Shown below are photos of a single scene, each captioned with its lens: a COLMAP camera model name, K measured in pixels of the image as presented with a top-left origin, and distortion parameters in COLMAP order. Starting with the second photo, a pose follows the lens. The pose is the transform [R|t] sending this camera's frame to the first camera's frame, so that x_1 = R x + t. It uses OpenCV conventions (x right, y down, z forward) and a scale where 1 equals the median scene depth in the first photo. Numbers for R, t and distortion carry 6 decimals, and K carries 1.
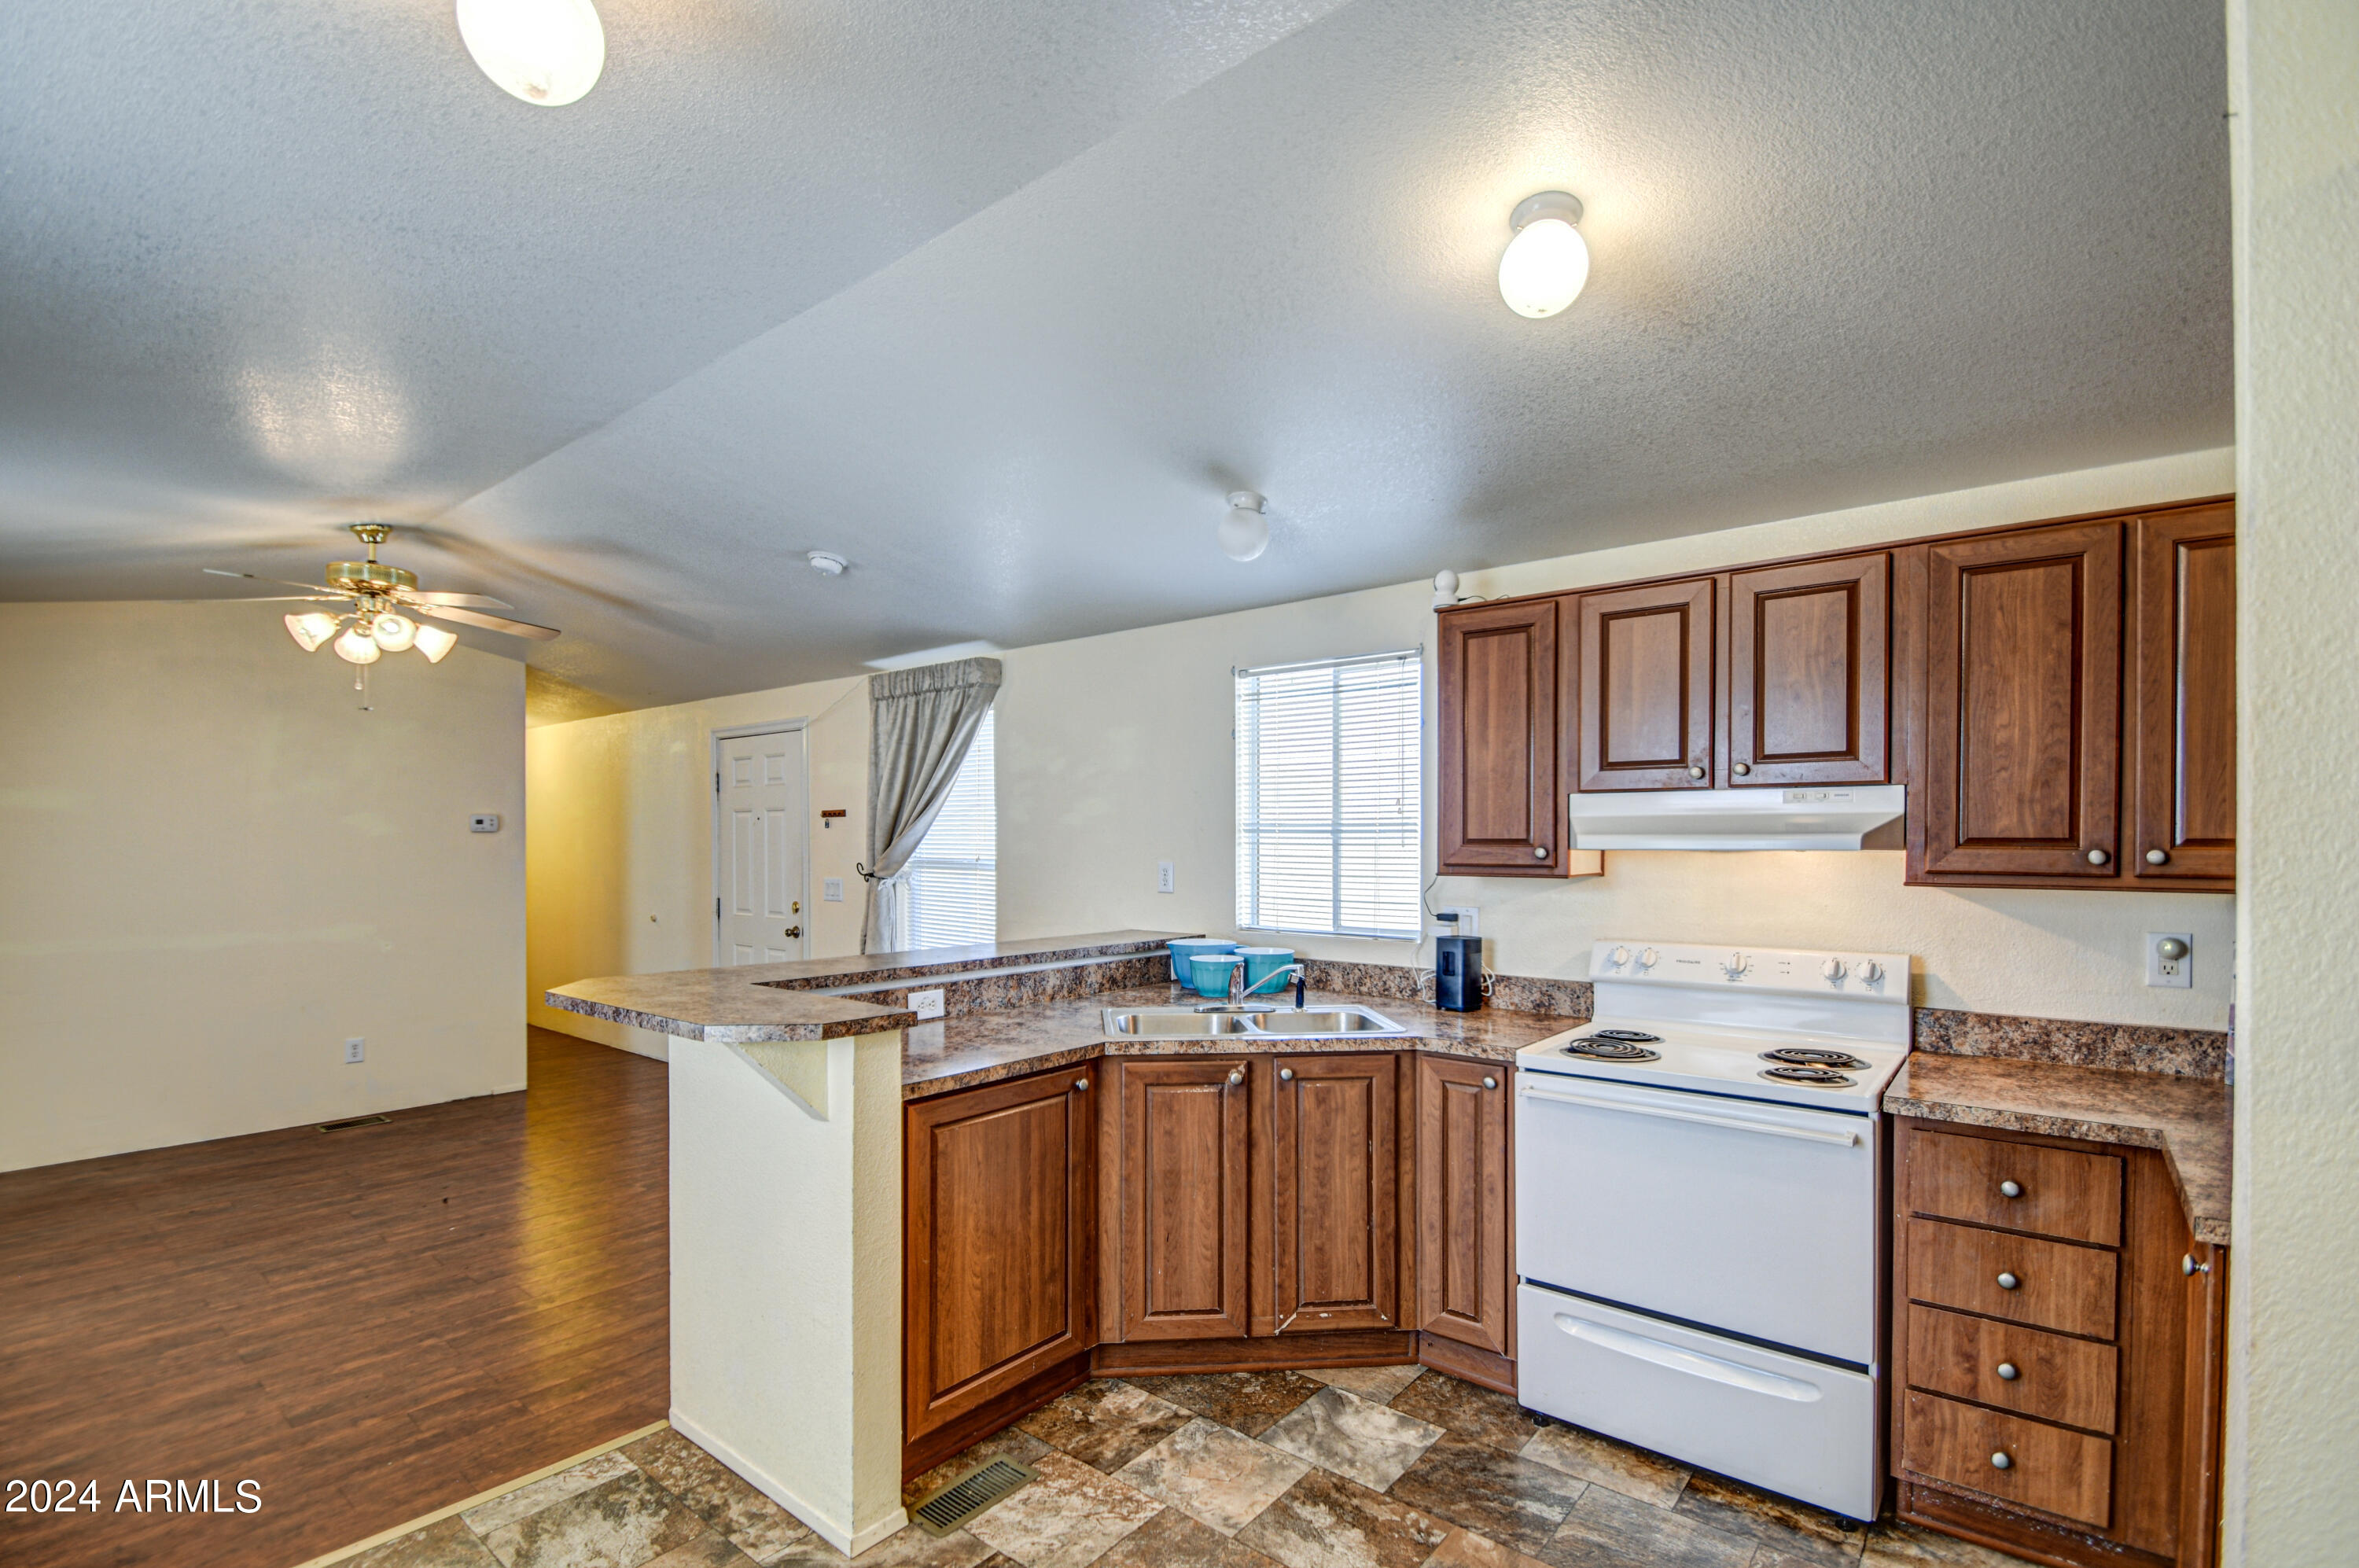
lens RADIAL K [[1071.8, 0, 1168.1], [0, 1071.8, 850.1], [0, 0, 1]] dist [0.004651, -0.013752]
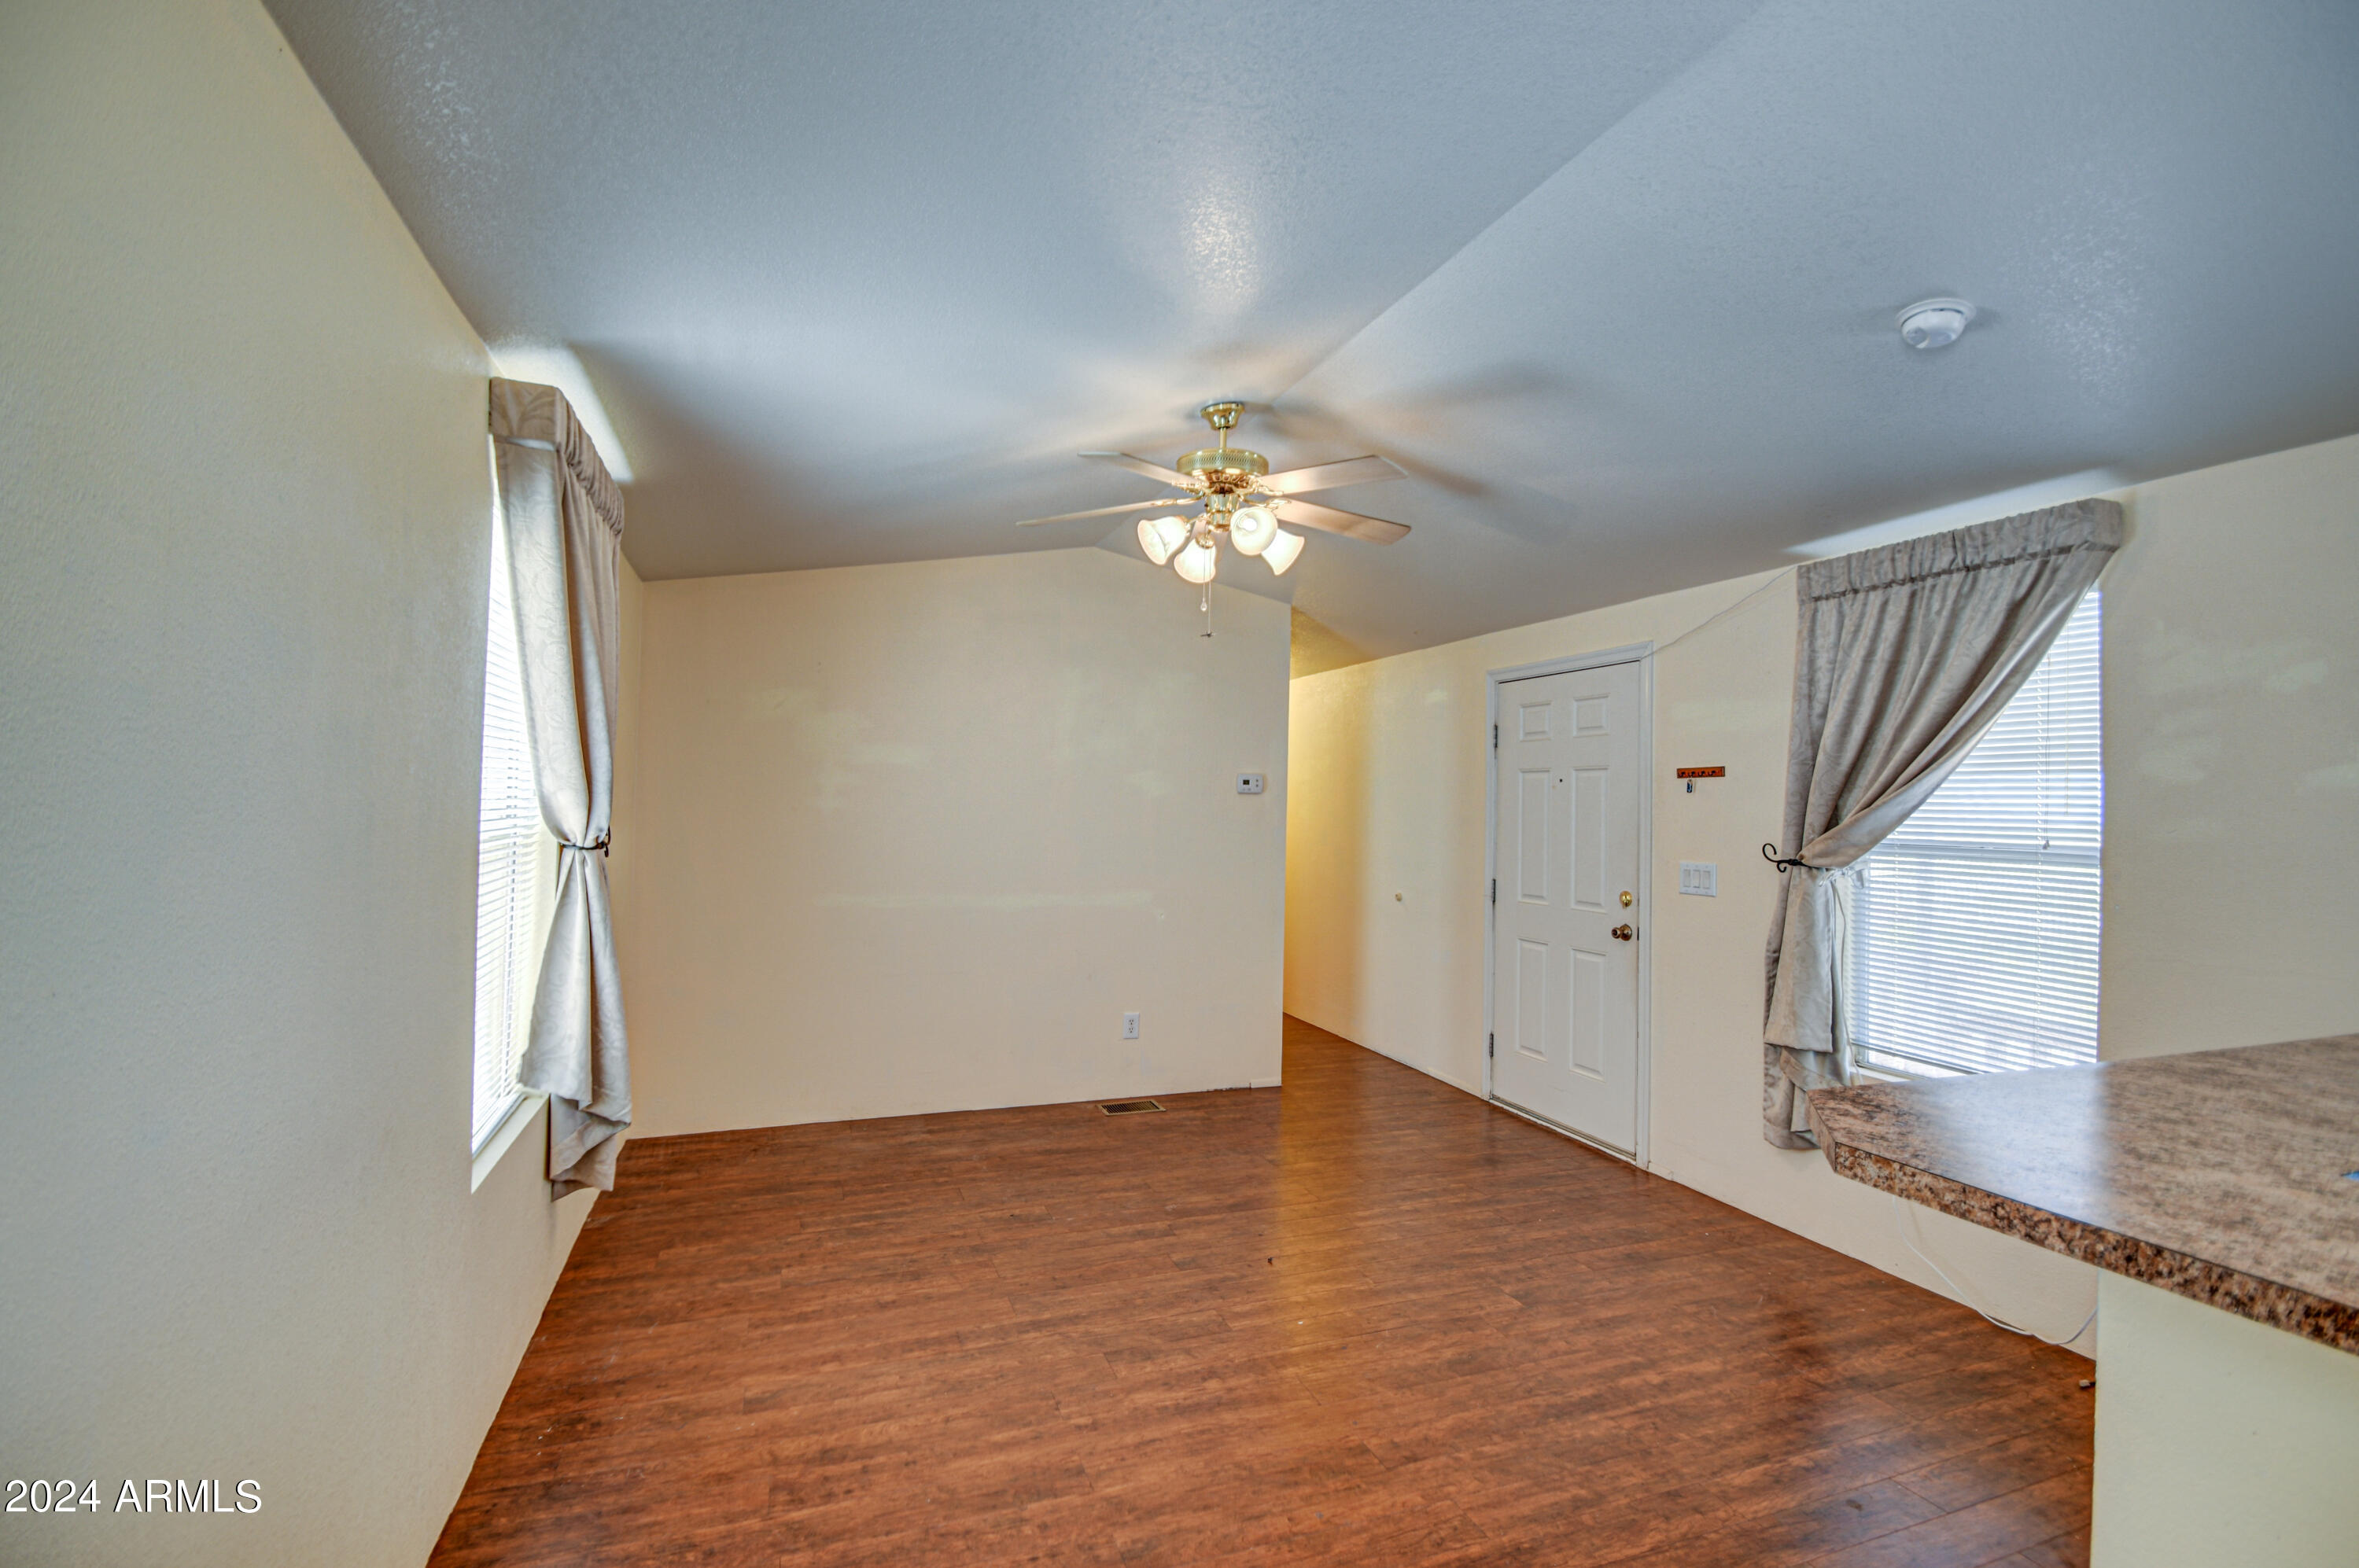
lens RADIAL K [[1071.6, 0, 1170.3], [0, 1071.6, 783.4], [0, 0, 1]] dist [0.004651, -0.013752]
pose [[0.859844, 0.006764, -0.510512, -0.519549], [-0.024826, 0.999283, -0.028573, 0.004965], [0.509952, 0.037243, 0.859396, 0.424188]]
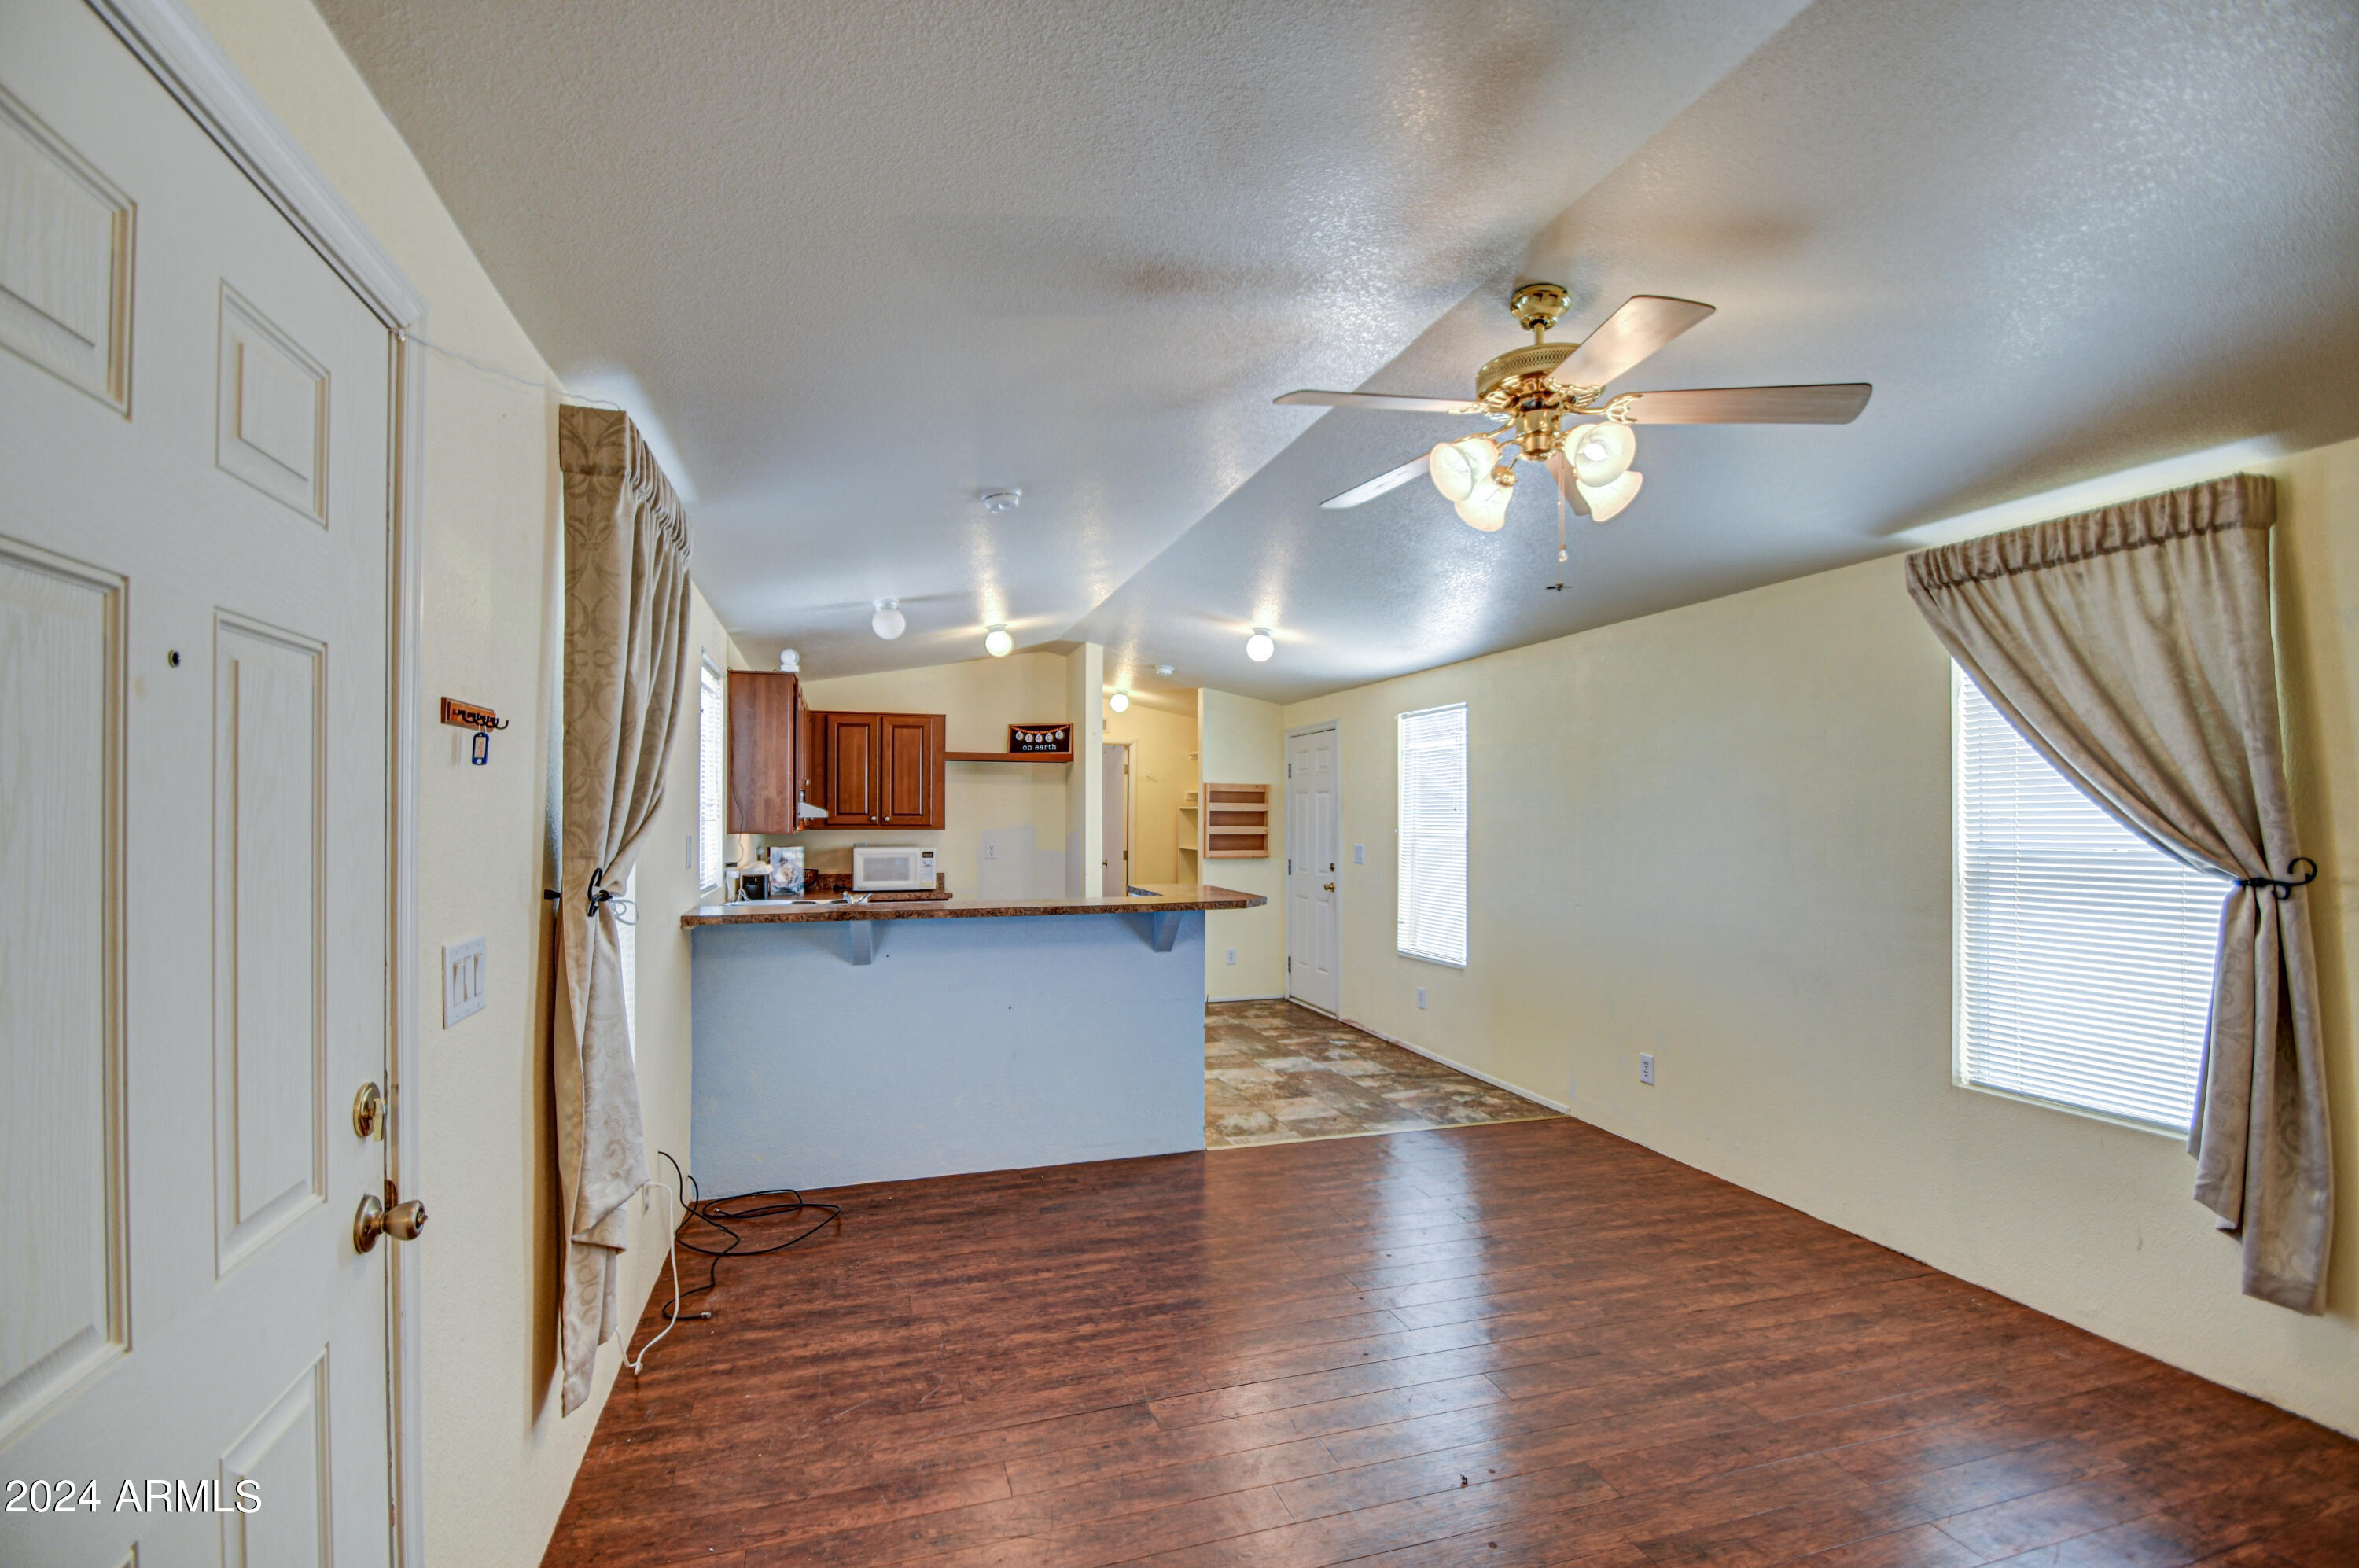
lens RADIAL K [[1071.8, 0, 1198.2], [0, 1071.8, 810.8], [0, 0, 1]] dist [0.004651, -0.013752]
pose [[-0.845927, 0.003772, 0.533286, -1.282224], [0.006933, 0.999968, 0.003925, -0.015637], [-0.533254, 0.007017, -0.845926, 2.291871]]
